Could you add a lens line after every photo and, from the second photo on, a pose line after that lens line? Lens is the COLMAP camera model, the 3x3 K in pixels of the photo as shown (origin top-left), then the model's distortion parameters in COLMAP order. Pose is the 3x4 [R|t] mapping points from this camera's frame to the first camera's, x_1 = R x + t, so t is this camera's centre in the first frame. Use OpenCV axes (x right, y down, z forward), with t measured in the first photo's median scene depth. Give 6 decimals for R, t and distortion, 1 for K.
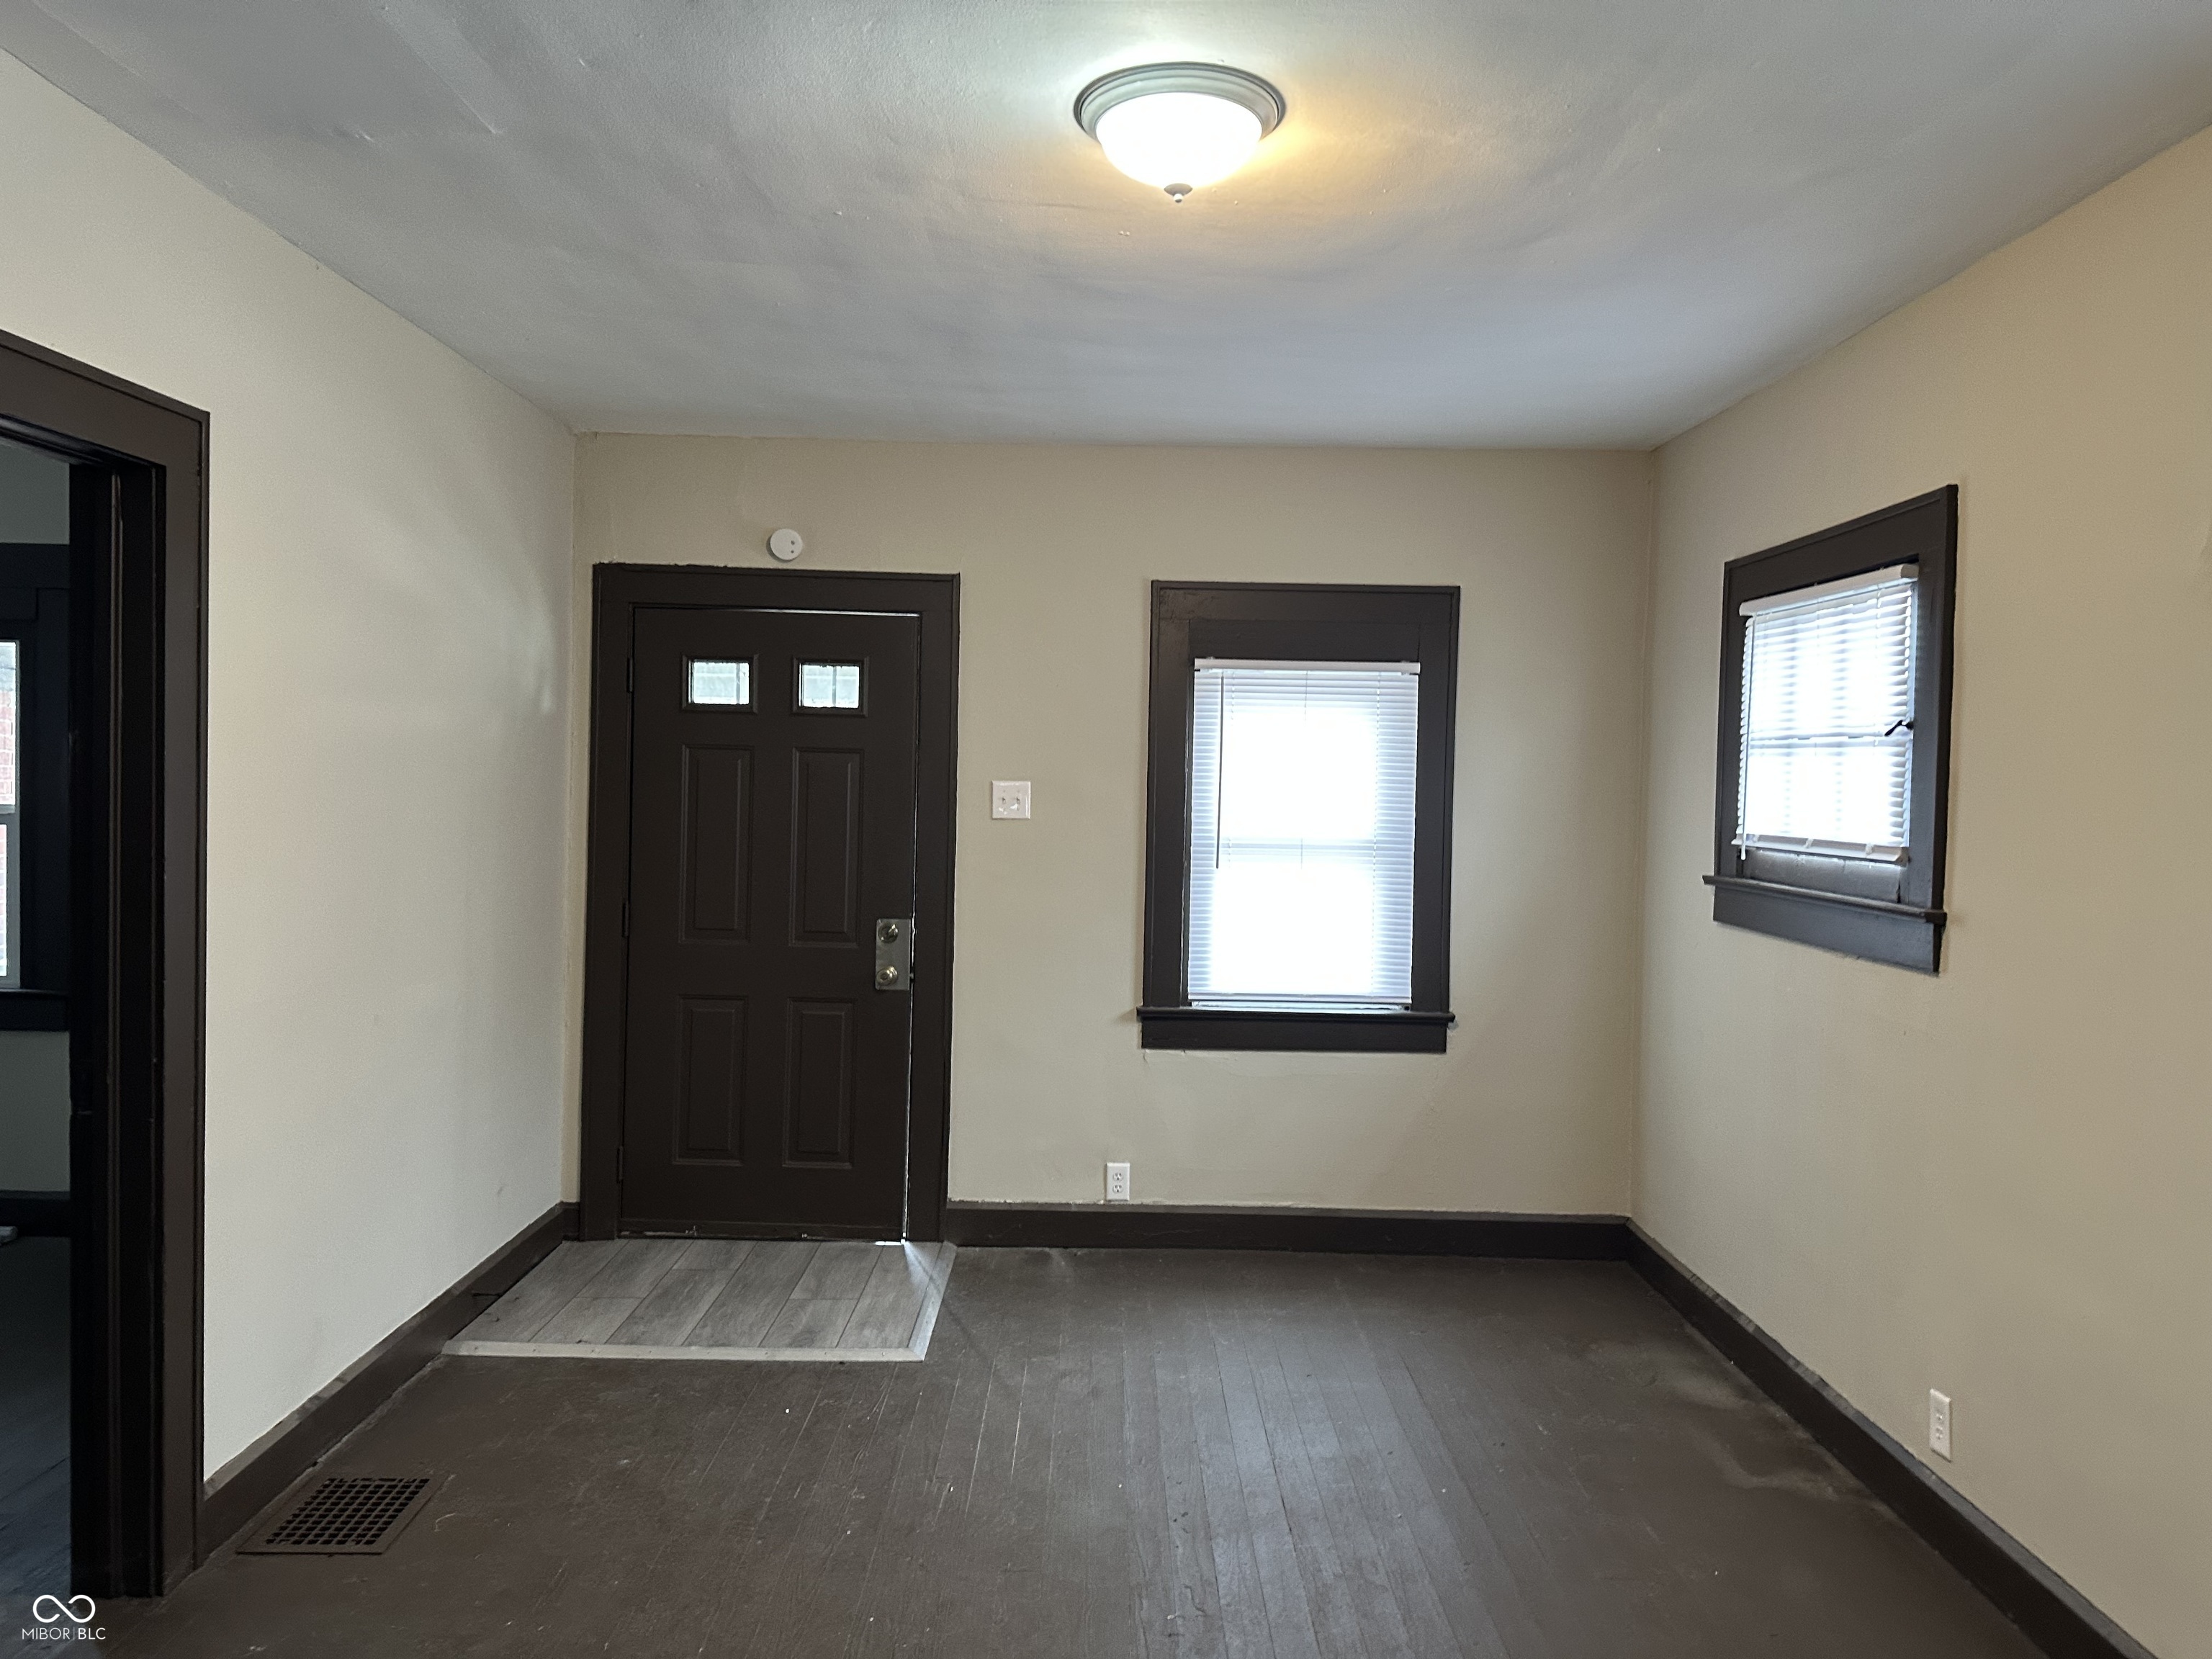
lens RADIAL K [[1520.0, 0, 1098.7], [0, 1520.0, 819.6], [0, 0, 1]] dist [0.065573, -0.001843]
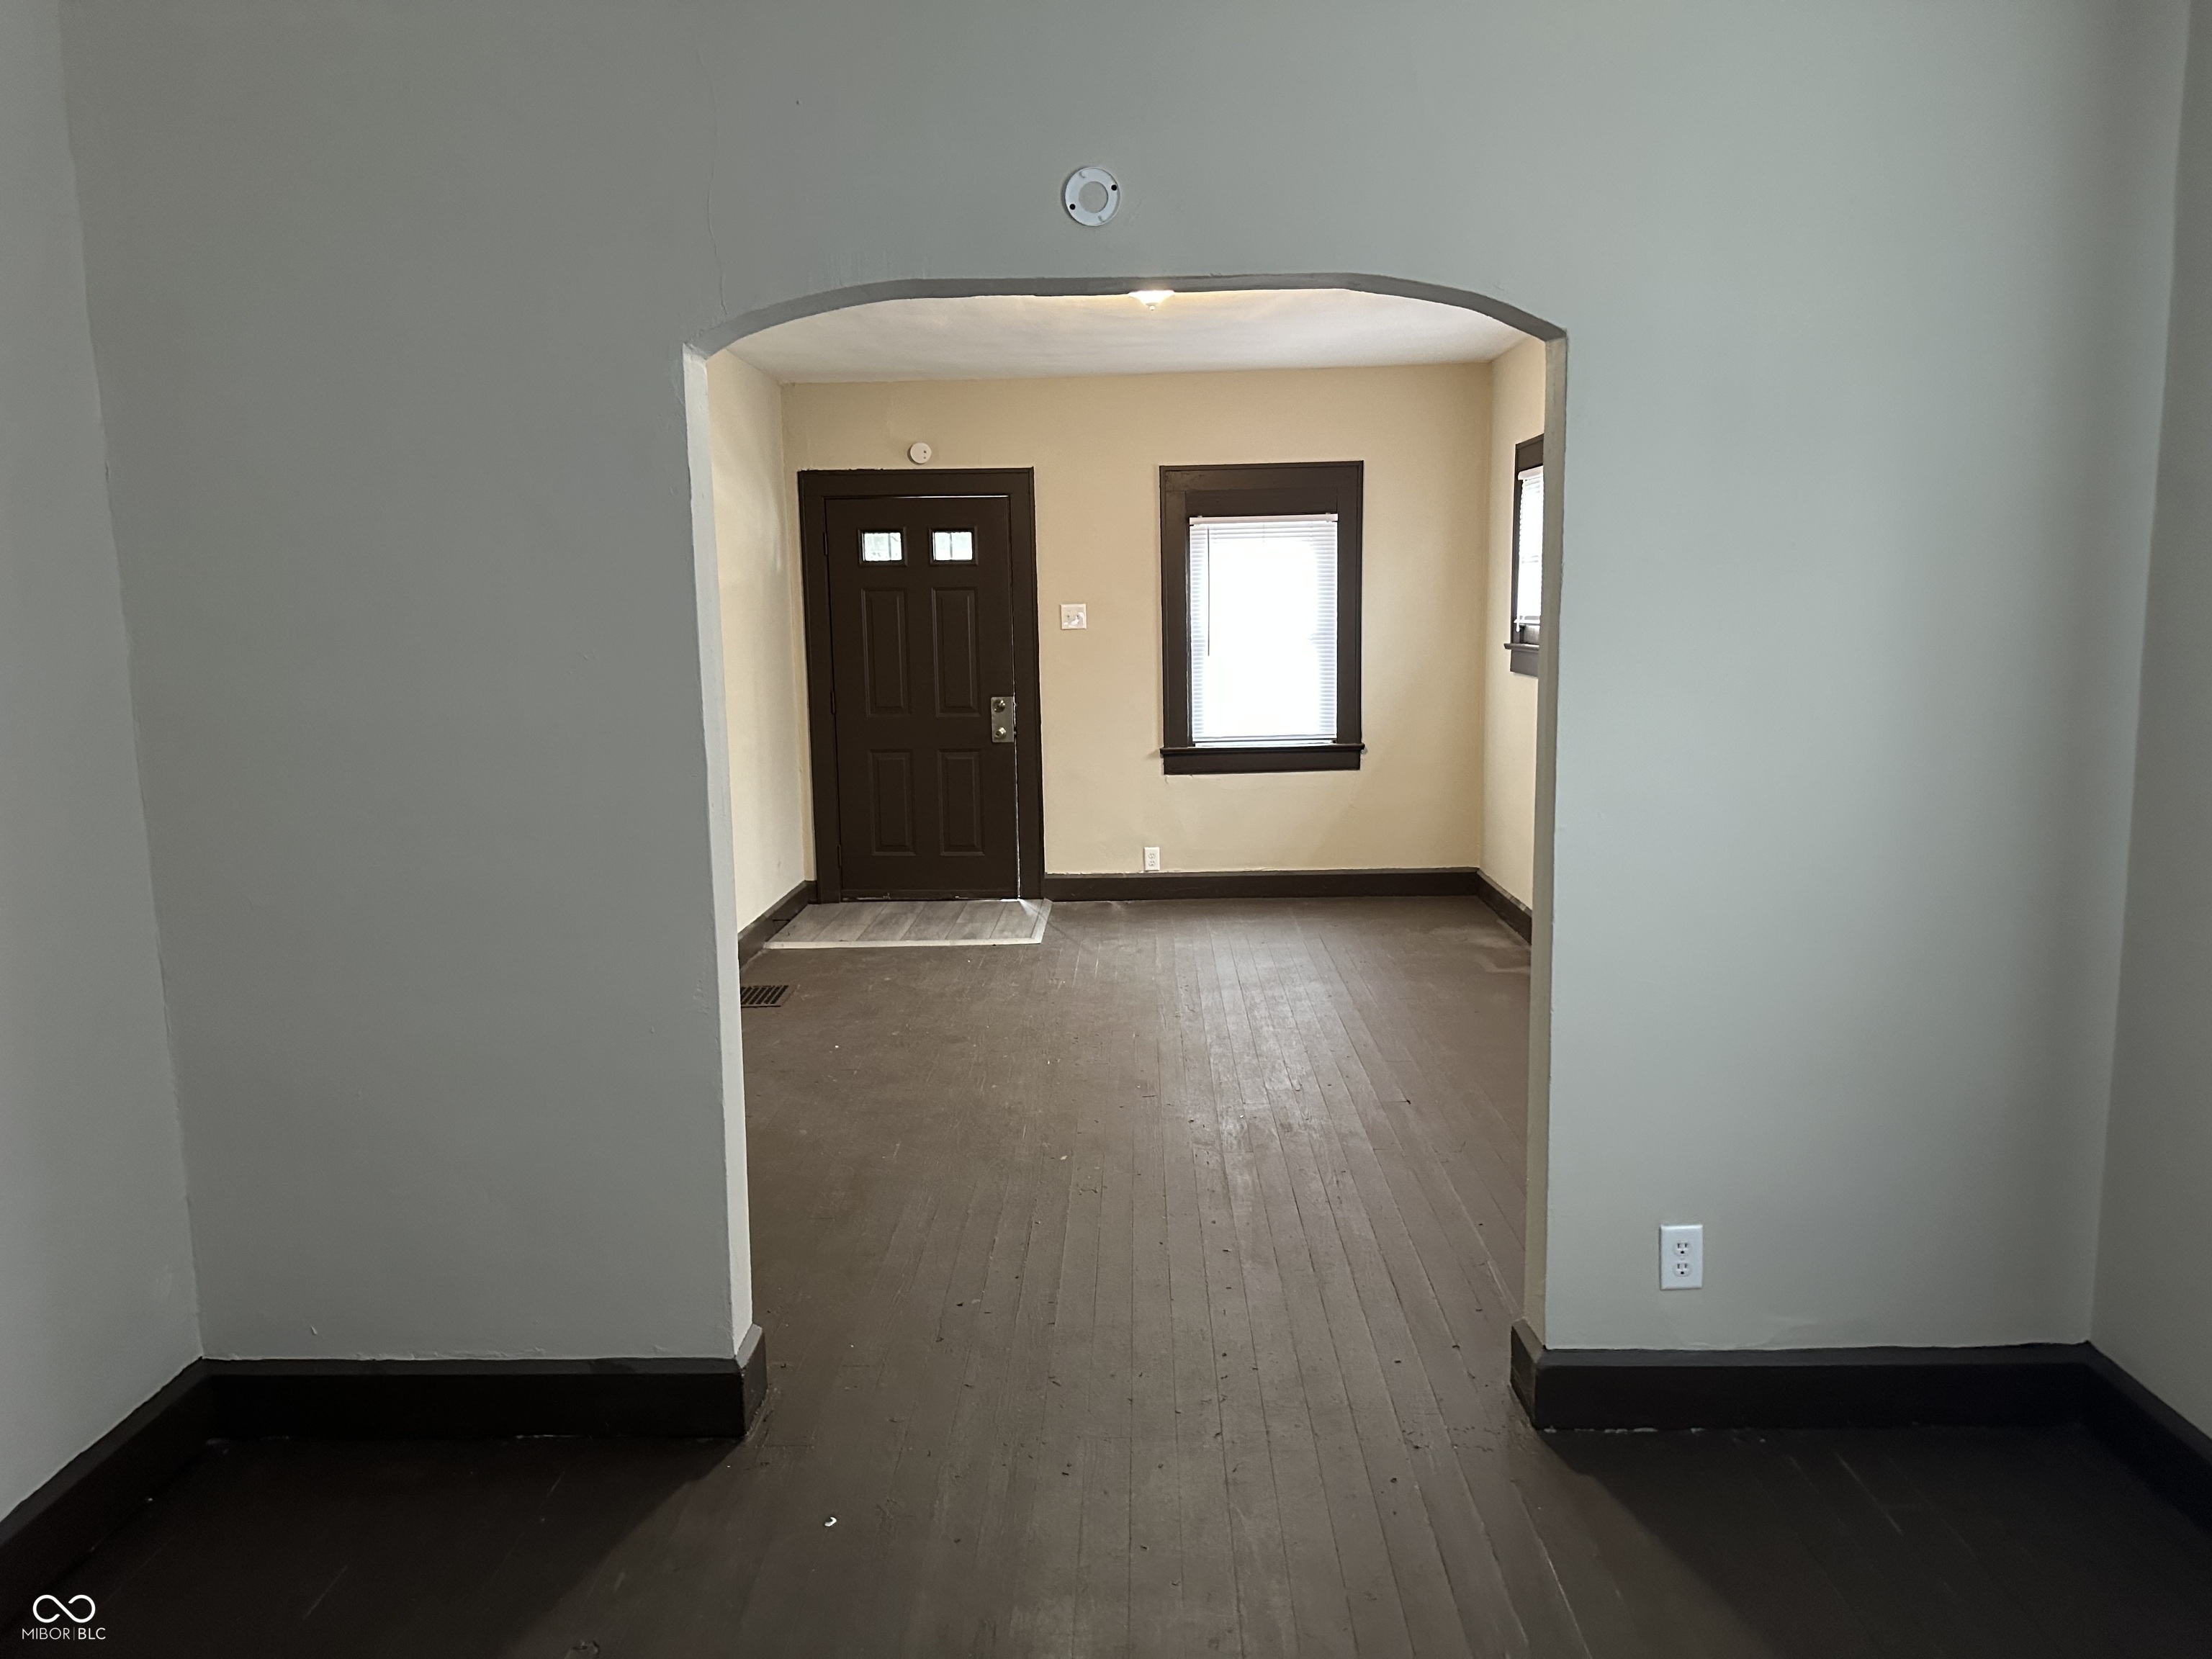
lens RADIAL K [[1520.0, 0, 1112.0], [0, 1520.0, 839.6], [0, 0, 1]] dist [0.065573, -0.001843]
pose [[0.998984, -0.037466, -0.025058, 0.011567], [0.040289, 0.991497, 0.123733, 0.022440], [0.020209, -0.124617, 0.991999, -0.561821]]
